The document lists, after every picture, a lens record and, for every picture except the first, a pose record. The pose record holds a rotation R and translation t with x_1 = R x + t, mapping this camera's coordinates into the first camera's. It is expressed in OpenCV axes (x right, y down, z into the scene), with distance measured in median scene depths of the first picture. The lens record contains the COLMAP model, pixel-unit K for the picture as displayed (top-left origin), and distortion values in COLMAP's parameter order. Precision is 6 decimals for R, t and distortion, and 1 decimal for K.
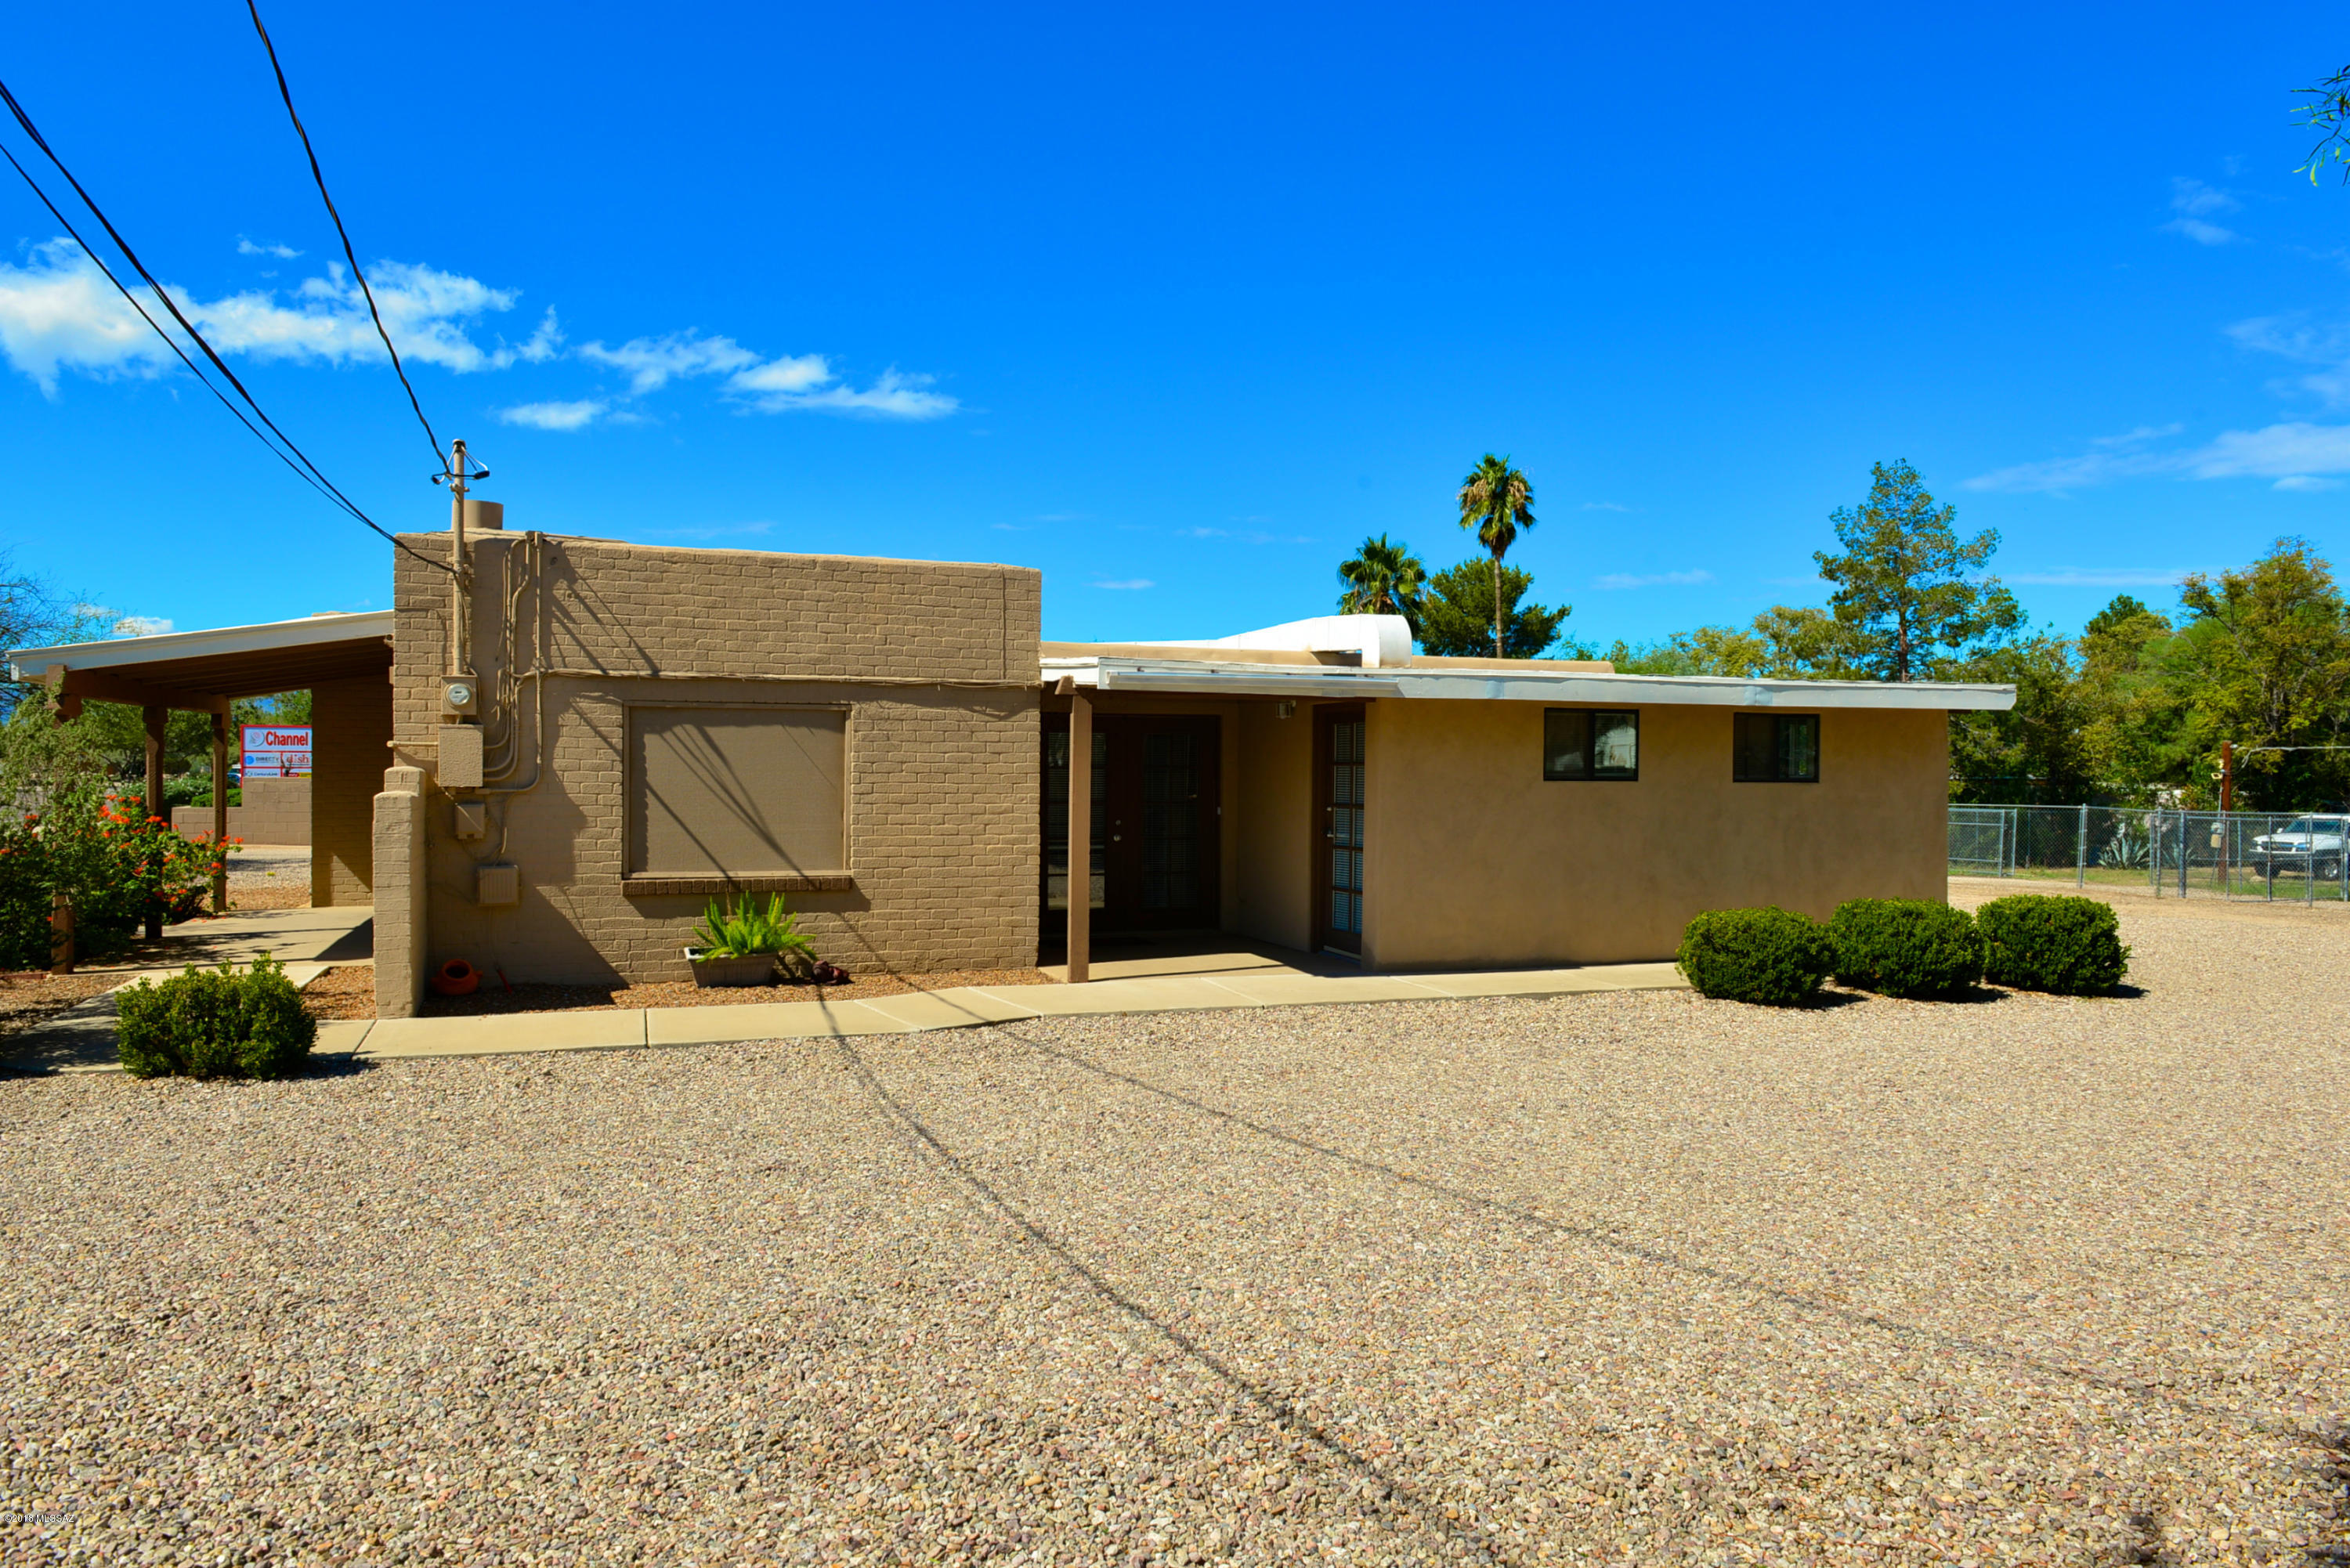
lens RADIAL K [[1566.2, 0, 1175.0], [0, 1566.2, 784.0], [0, 0, 1]] dist [-0.029873, -0.003290]
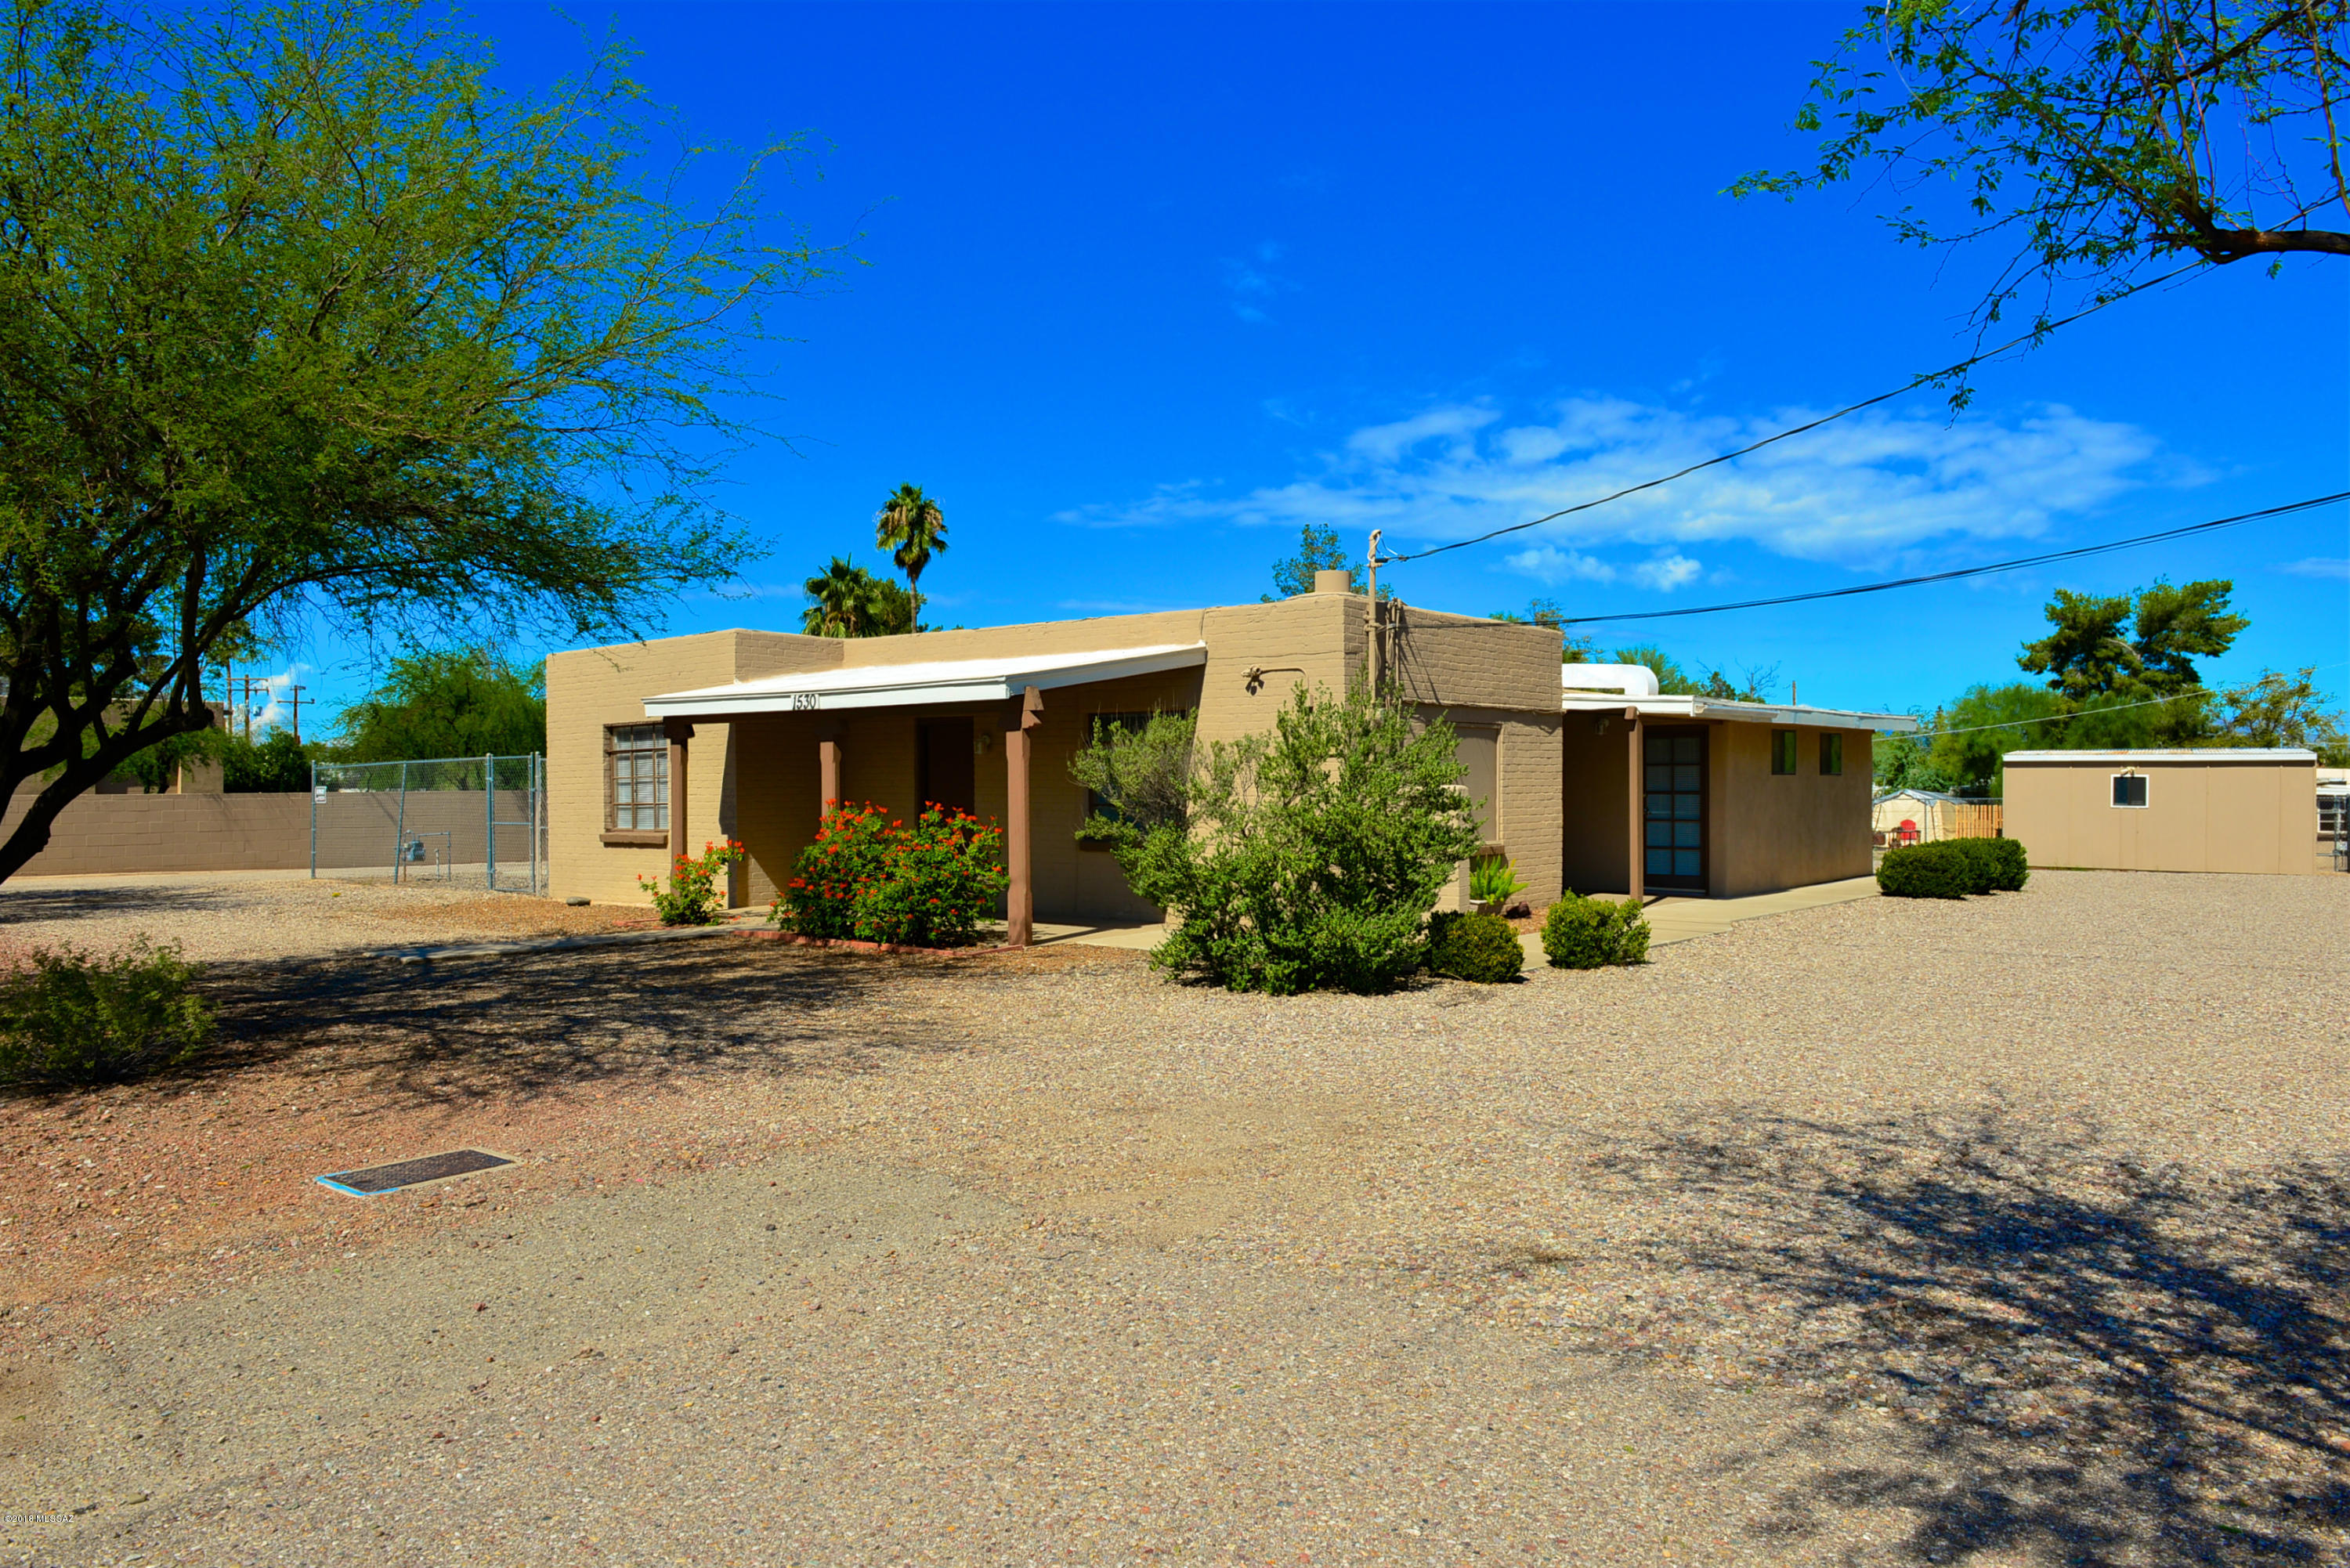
lens RADIAL K [[1566.2, 0, 1175.0], [0, 1566.2, 784.0], [0, 0, 1]] dist [-0.029873, -0.003290]
pose [[0.869443, -0.012801, 0.493868, -0.196185], [0.016577, 0.999857, -0.003266, 0.000768], [-0.493756, 0.011027, 0.869531, -0.017930]]
